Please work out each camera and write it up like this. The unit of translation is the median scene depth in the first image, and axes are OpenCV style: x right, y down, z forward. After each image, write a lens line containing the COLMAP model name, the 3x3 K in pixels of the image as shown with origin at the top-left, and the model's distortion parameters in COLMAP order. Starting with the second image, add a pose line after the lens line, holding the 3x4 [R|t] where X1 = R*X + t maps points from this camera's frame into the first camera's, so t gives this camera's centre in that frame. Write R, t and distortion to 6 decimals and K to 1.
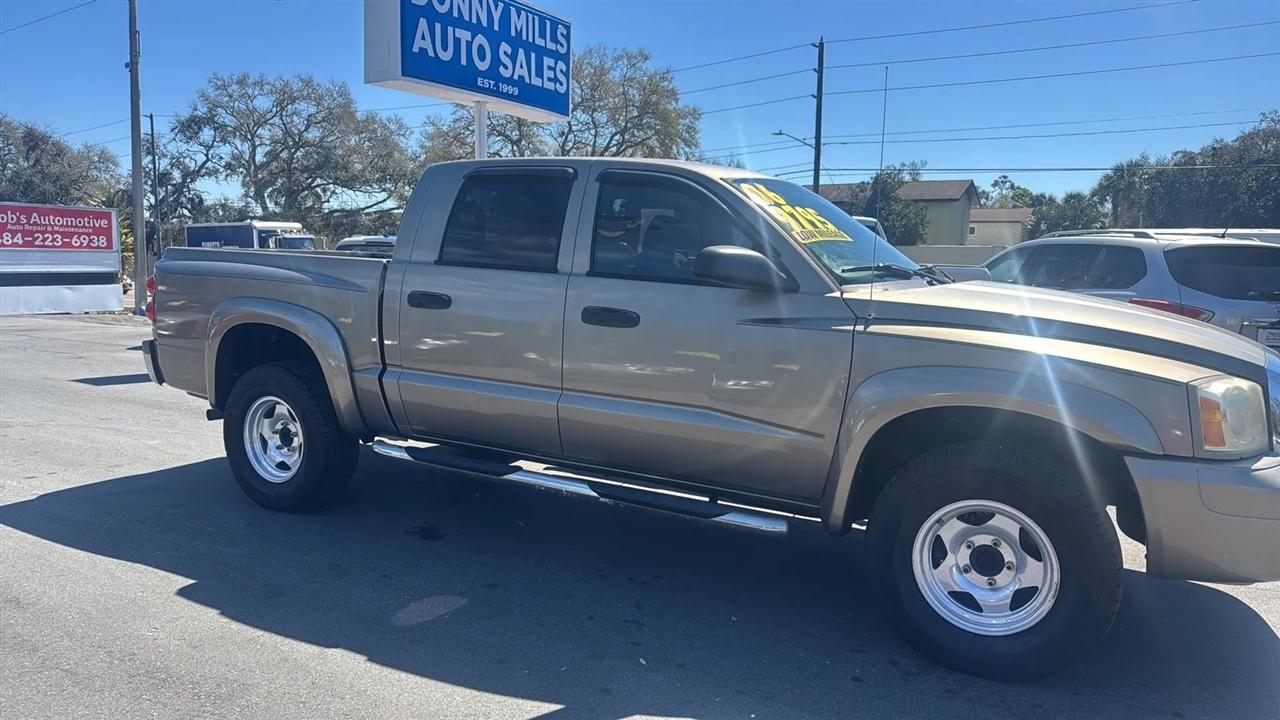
lens RADIAL K [[879.6, 0, 631.4], [0, 879.6, 371.8], [0, 0, 1]] dist [0.039779, -0.046870]
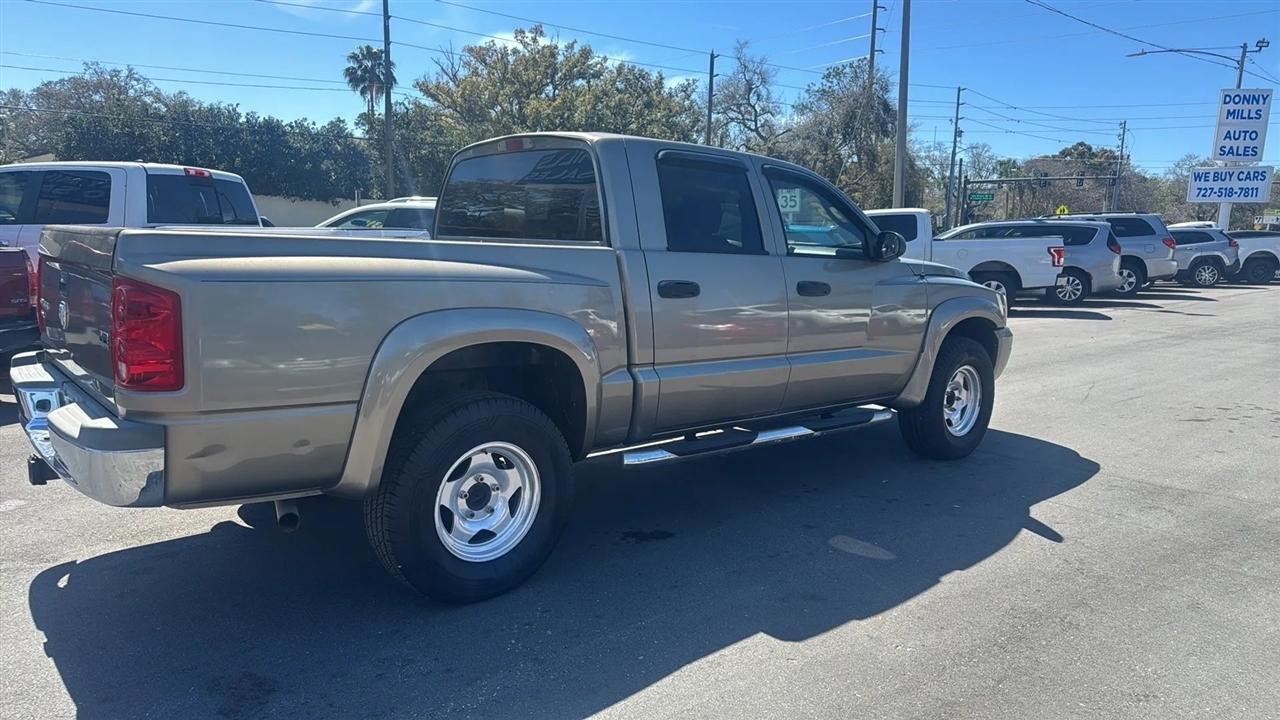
lens RADIAL K [[879.6, 0, 650.2], [0, 879.6, 357.9], [0, 0, 1]] dist [0.039779, -0.046870]
pose [[0.316853, -0.149501, 0.936618, -0.337935], [0.104055, 0.987018, 0.122344, -0.037397], [-0.942750, 0.058695, 0.328296, 0.211542]]
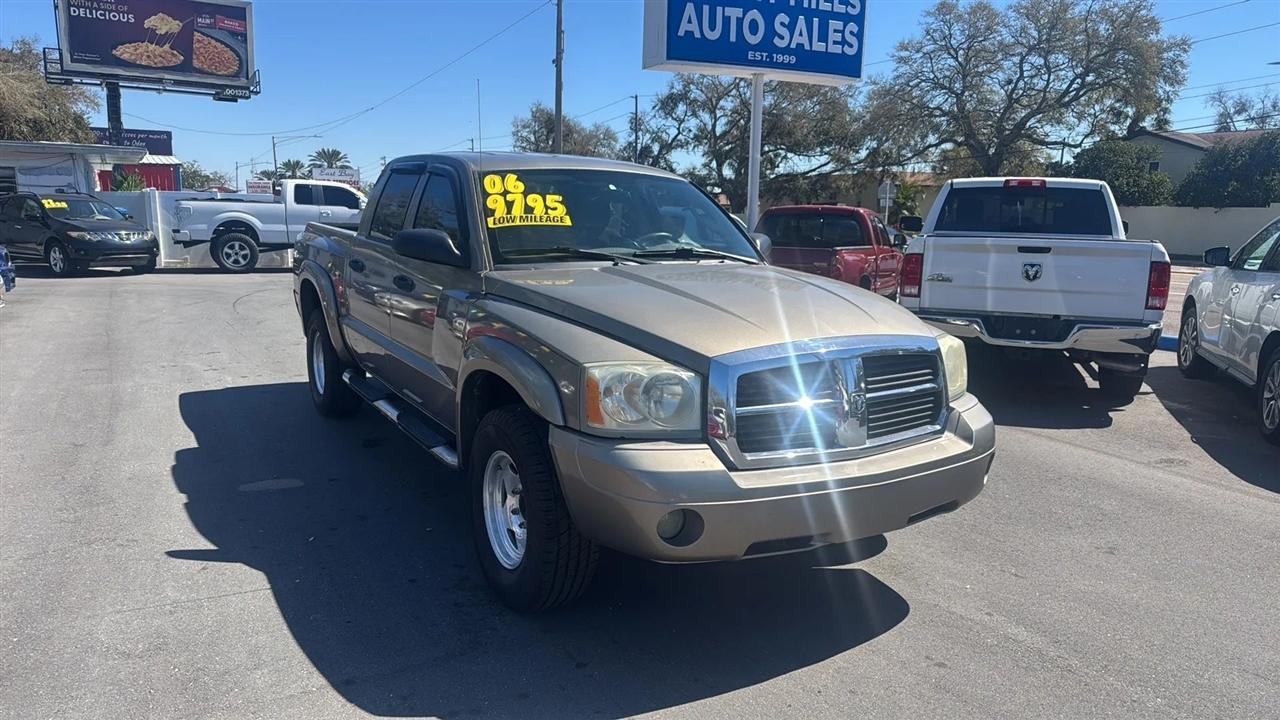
lens RADIAL K [[879.6, 0, 608.8], [0, 879.6, 367.8], [0, 0, 1]] dist [0.039779, -0.046870]
pose [[0.850618, 0.084056, -0.519021, 0.235542], [-0.064073, 0.996353, 0.056351, -0.008598], [0.521865, -0.014678, 0.852902, 0.017440]]
